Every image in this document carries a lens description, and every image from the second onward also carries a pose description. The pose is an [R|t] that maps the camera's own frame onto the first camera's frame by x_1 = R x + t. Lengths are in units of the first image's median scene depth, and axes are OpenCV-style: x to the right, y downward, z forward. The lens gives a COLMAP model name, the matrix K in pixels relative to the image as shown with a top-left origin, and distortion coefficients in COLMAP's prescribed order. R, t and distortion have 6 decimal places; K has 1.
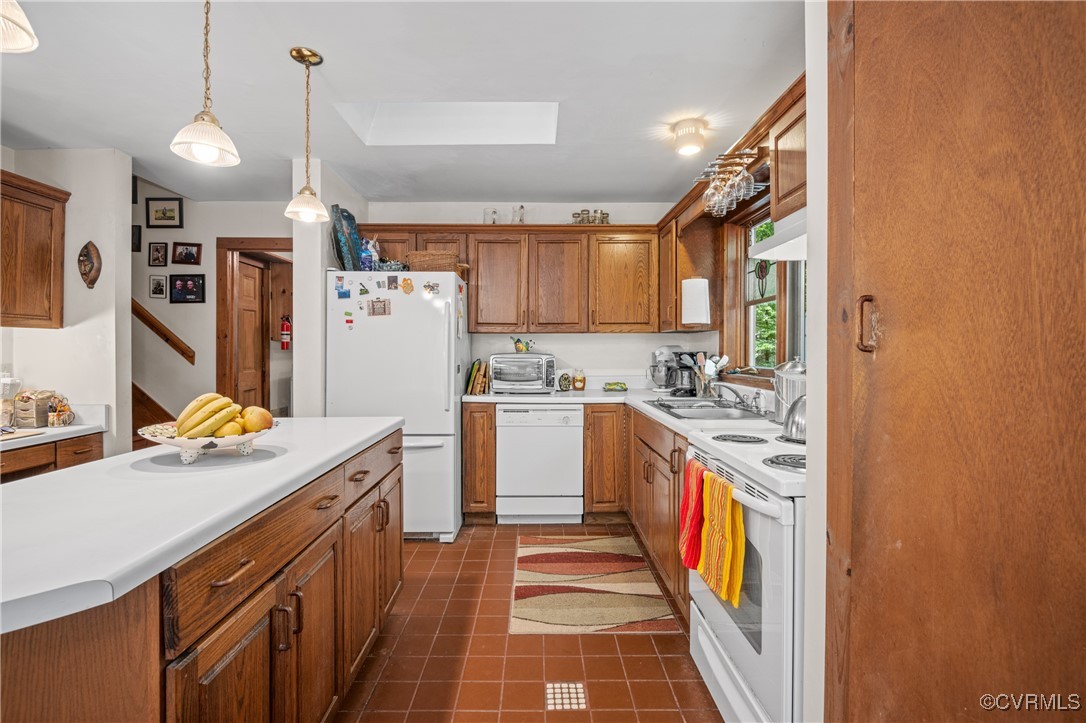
lens RADIAL K [[498.6, 0, 540.0], [0, 498.6, 349.8], [0, 0, 1]] dist [-0.000574, -0.000263]
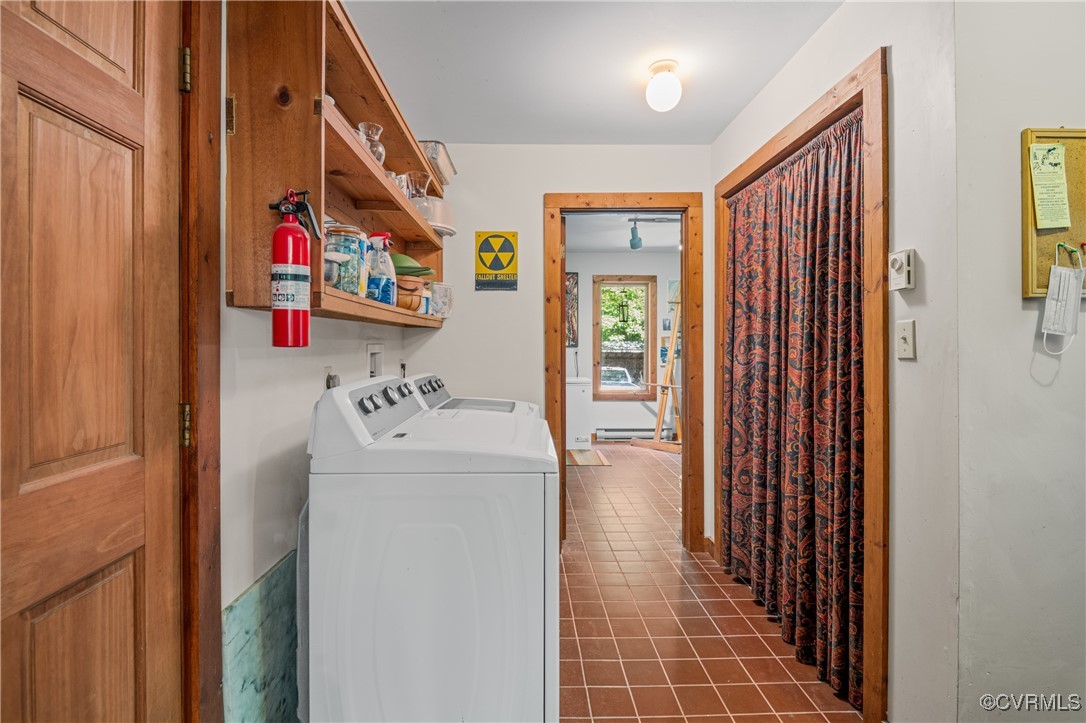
lens RADIAL K [[520.0, 0, 535.6], [0, 520.0, 347.0], [0, 0, 1]] dist [0.023297, -0.010019]
pose [[0.999914, -0.003042, 0.012766, -0.655581], [0.003081, 0.999991, -0.003019, 0.001828], [-0.012757, 0.003058, 0.999914, 1.240583]]
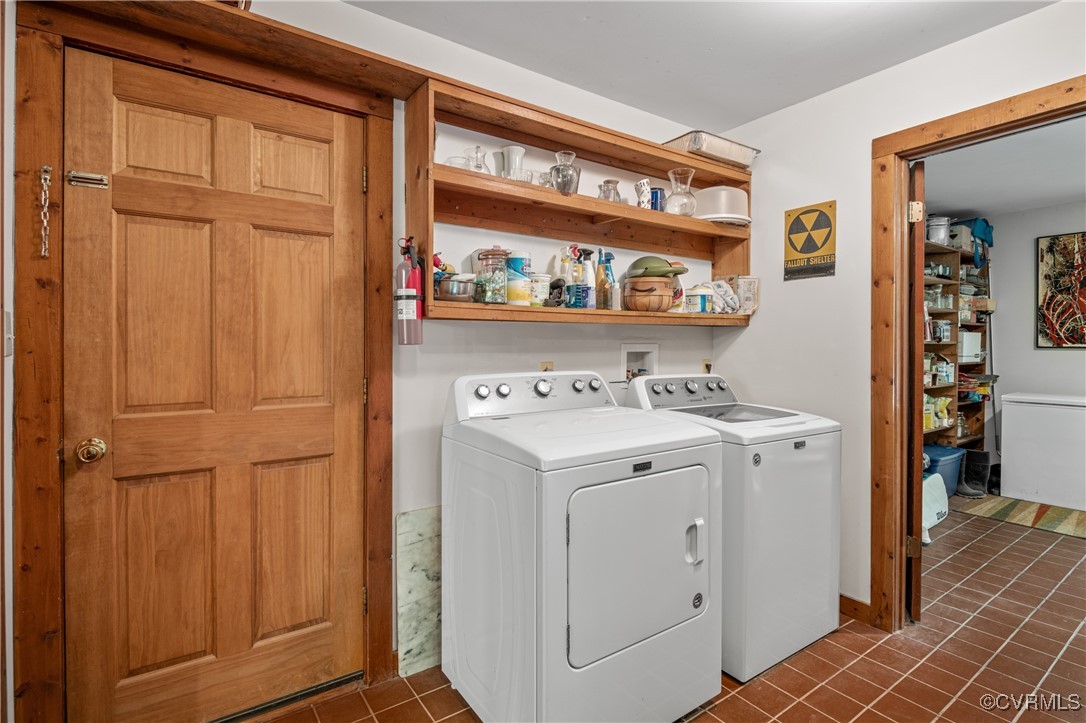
lens RADIAL K [[520.0, 0, 535.6], [0, 520.0, 347.0], [0, 0, 1]] dist [0.023297, -0.010019]
pose [[0.565933, 0.002216, -0.824448, -0.289781], [-0.006996, 0.999973, -0.002115, 0.002819], [0.824421, 0.006964, 0.565934, 1.421620]]
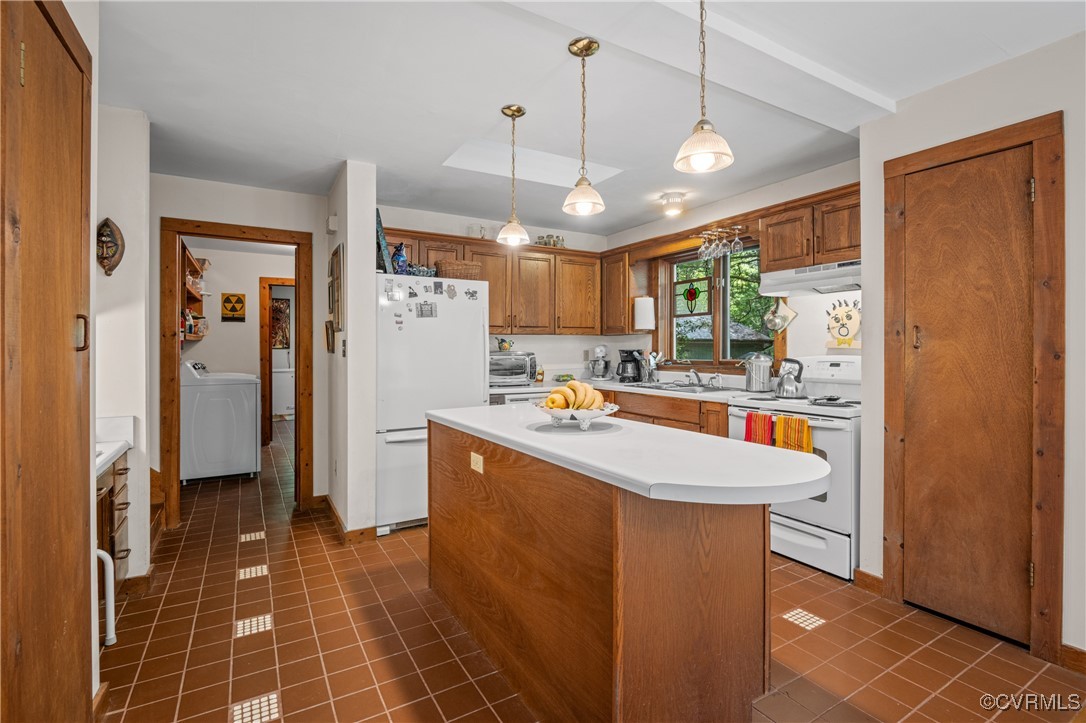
lens RADIAL K [[498.6, 0, 540.0], [0, 498.6, 349.8], [0, 0, 1]] dist [-0.000574, -0.000263]
pose [[0.866929, -0.004546, 0.498410, -0.649544], [0.003536, 0.999989, 0.002971, -0.000657], [-0.498419, -0.000814, 0.866936, -0.065753]]
